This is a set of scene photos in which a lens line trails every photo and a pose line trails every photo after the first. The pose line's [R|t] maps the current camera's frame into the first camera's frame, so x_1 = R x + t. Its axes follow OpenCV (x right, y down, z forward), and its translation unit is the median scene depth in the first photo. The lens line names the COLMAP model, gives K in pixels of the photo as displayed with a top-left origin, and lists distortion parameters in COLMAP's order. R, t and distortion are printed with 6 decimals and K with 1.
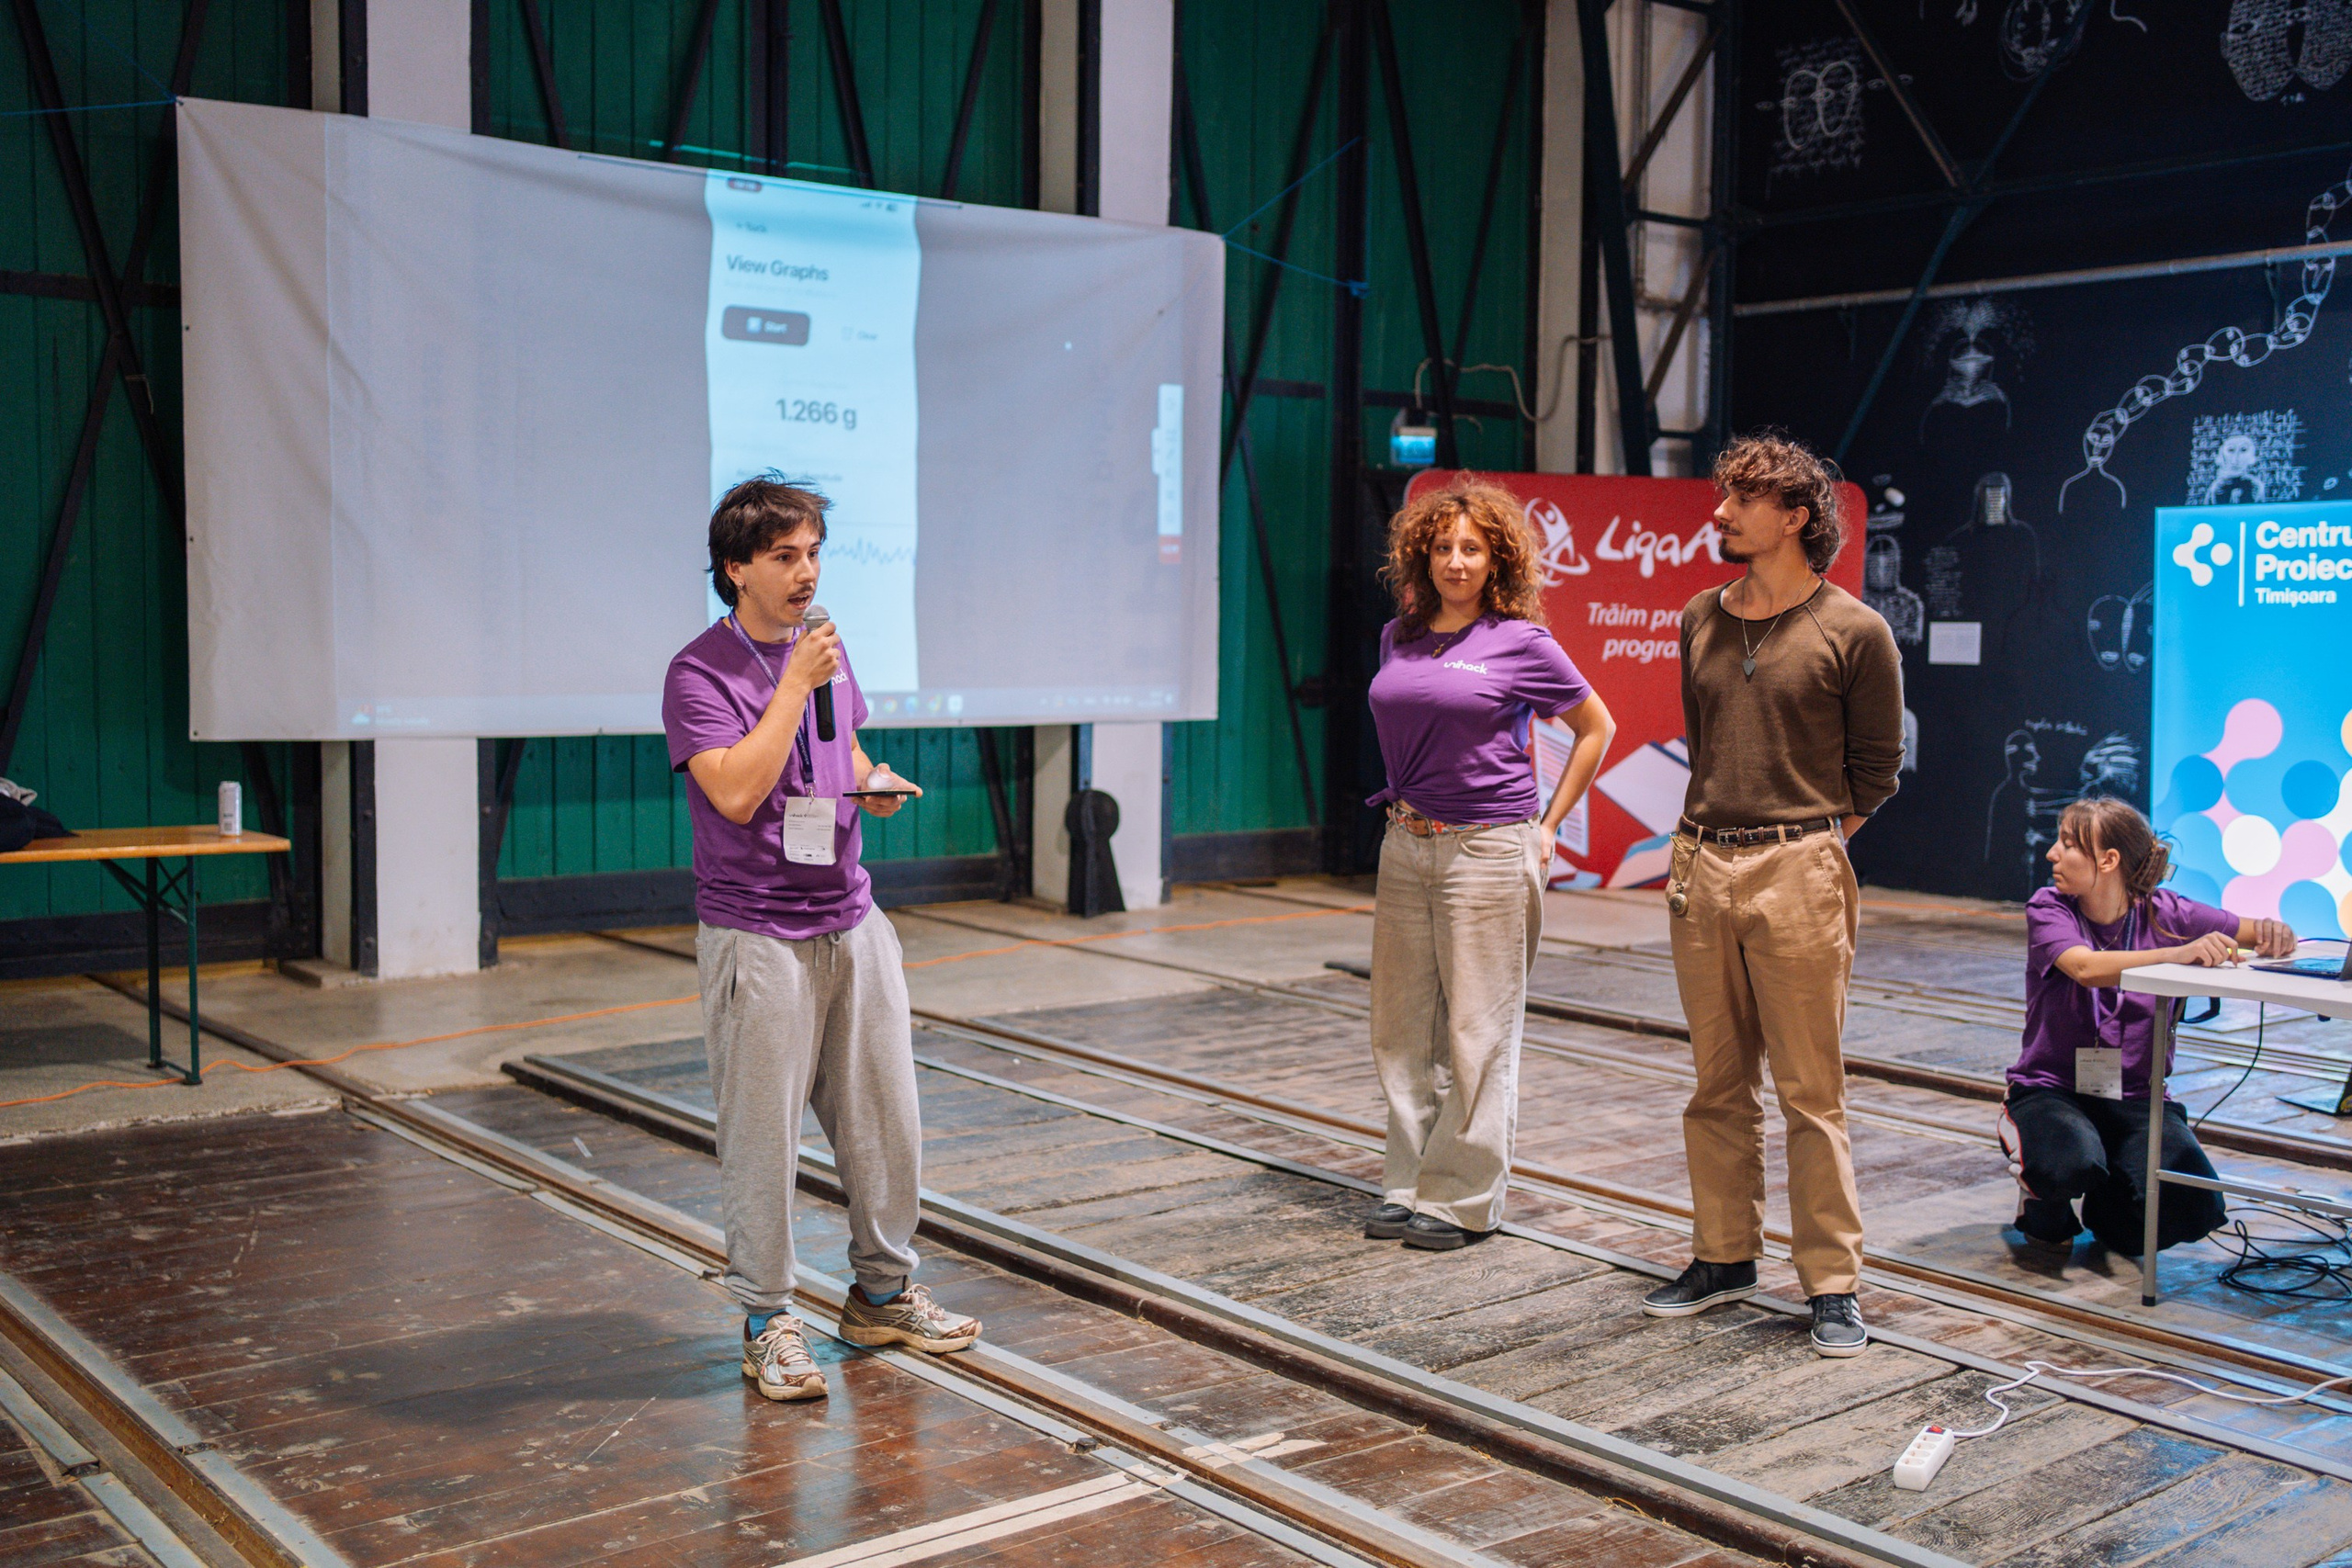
lens RADIAL K [[2495.0, 0, 1128.2], [0, 2495.0, 773.7], [0, 0, 1]] dist [0.030251, 0.000000]
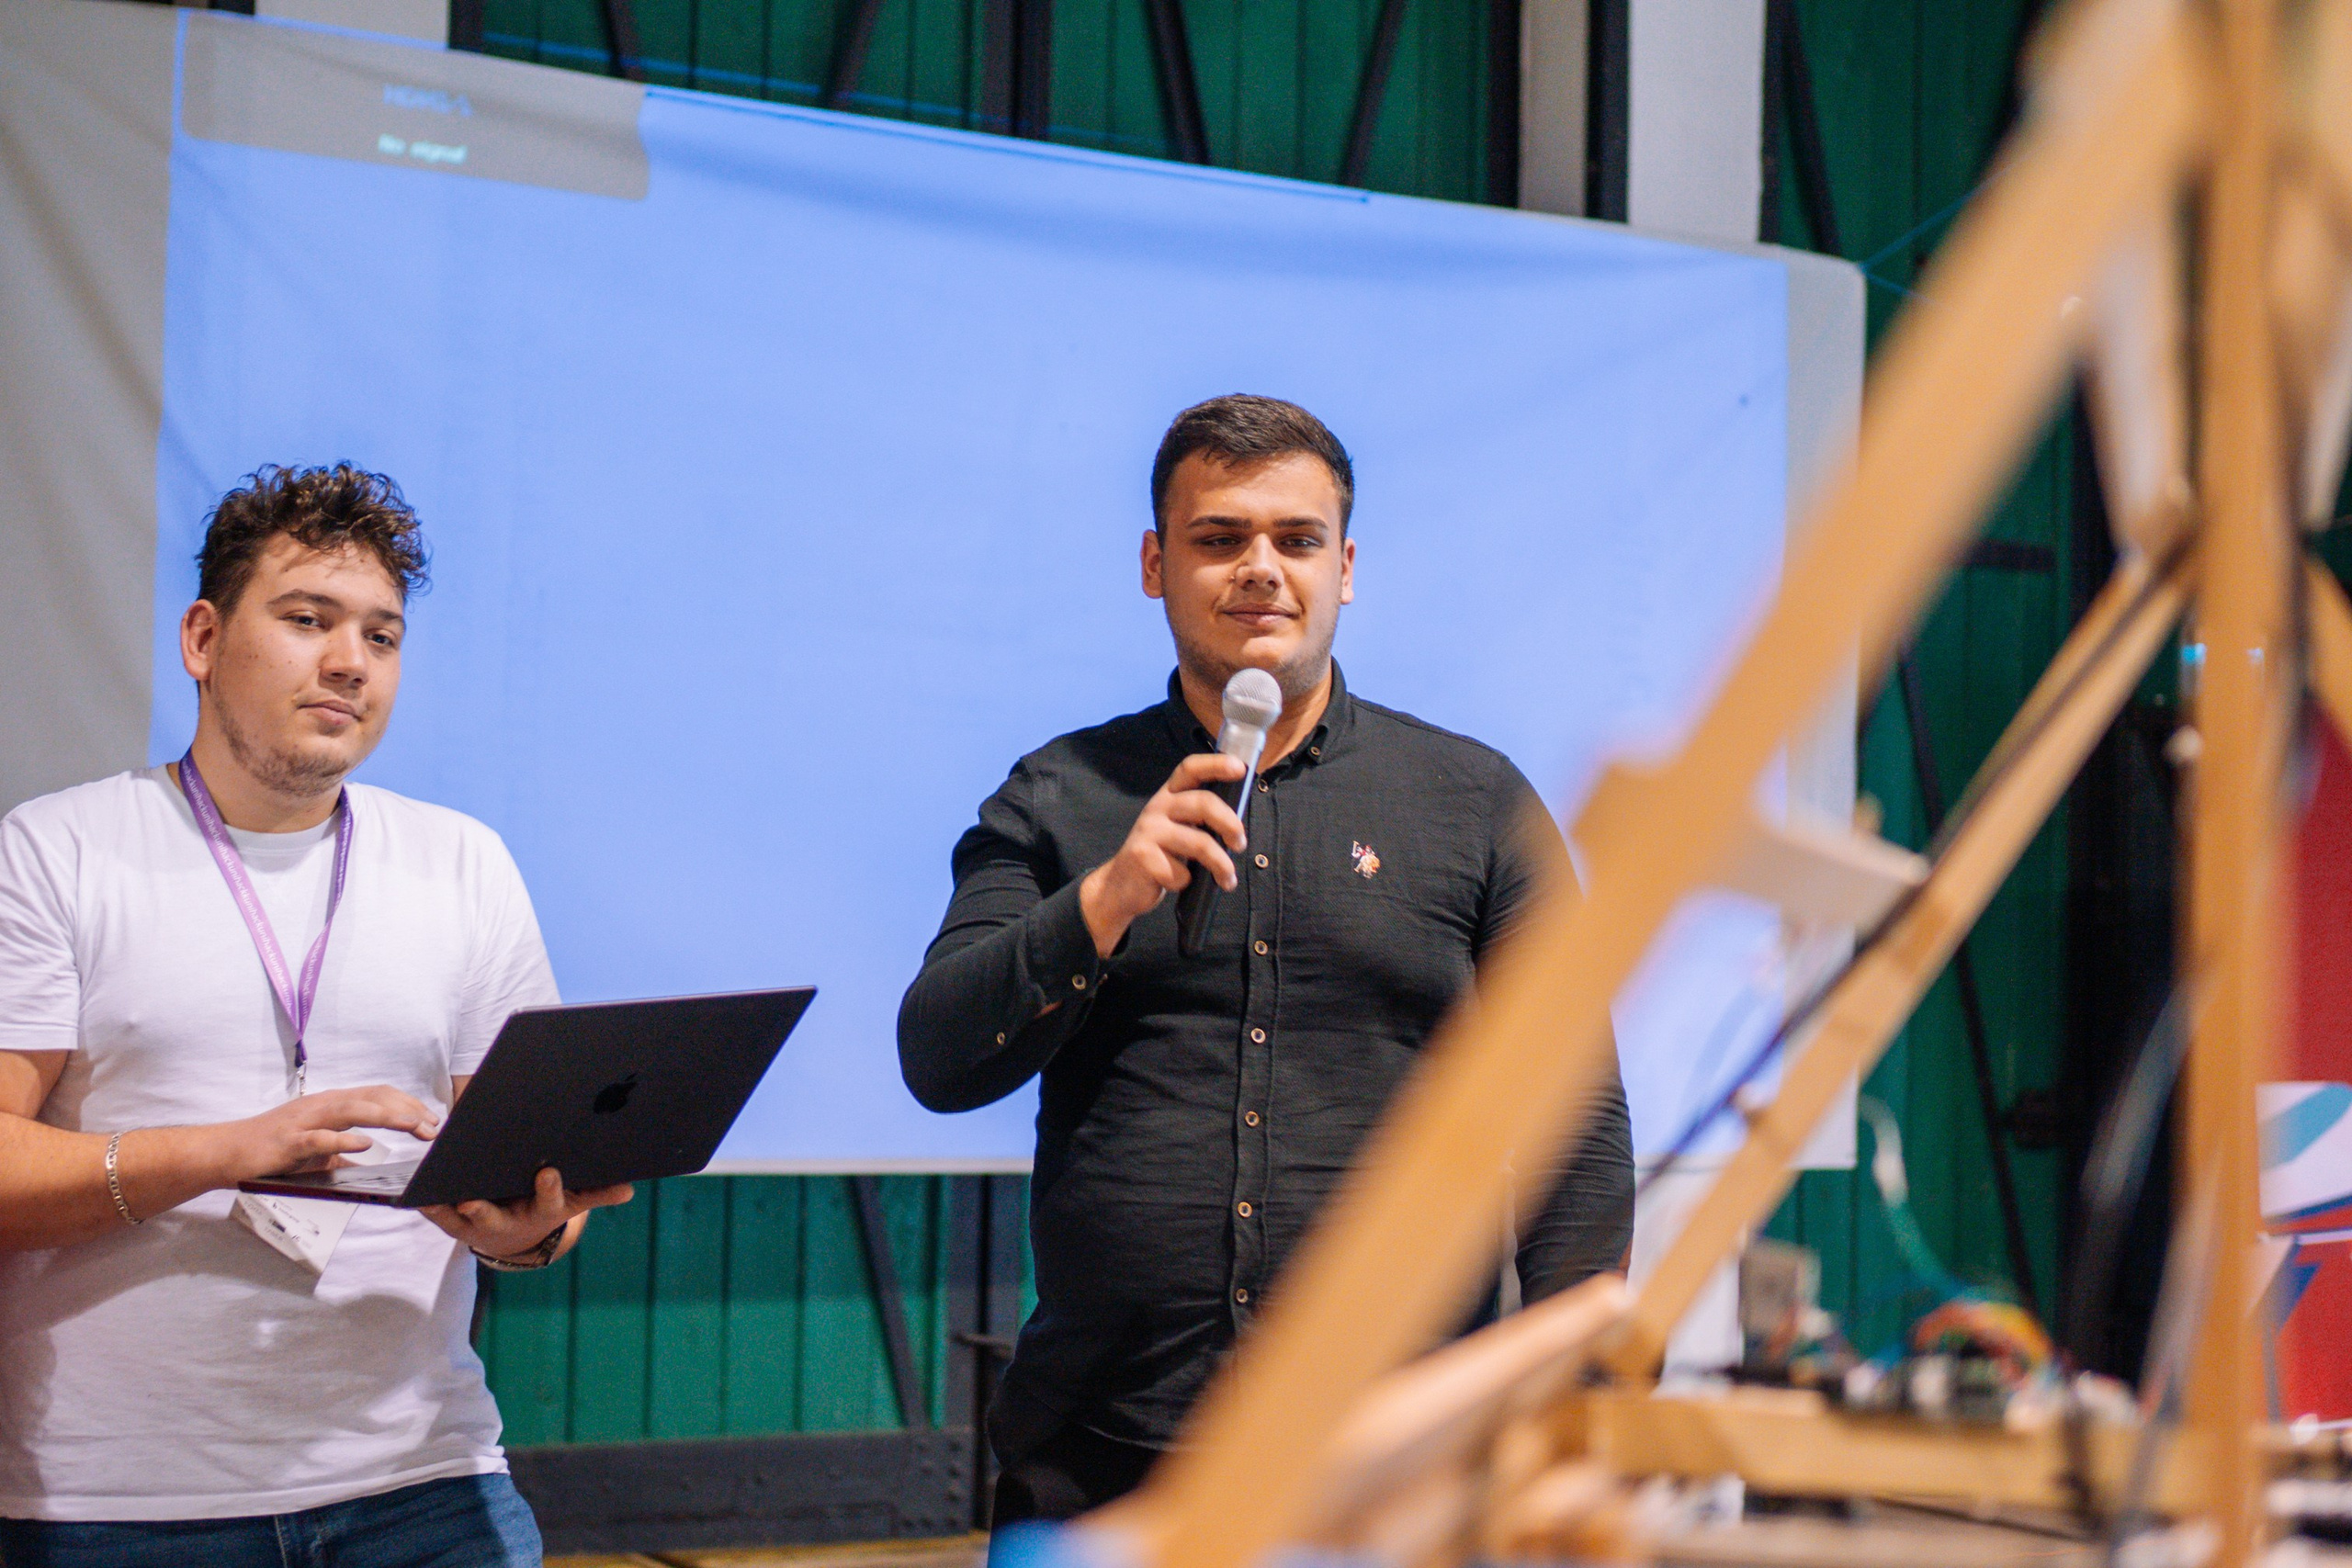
lens RADIAL K [[3719.7, 0, 1167.1], [0, 3719.7, 786.5], [0, 0, 1]] dist [0.031902, 0.000000]
pose [[0.989900, 0.000997, -0.141761, 0.004048], [-0.018992, 0.991894, -0.125637, -0.000104], [0.140487, 0.127061, 0.981896, 0.221193]]
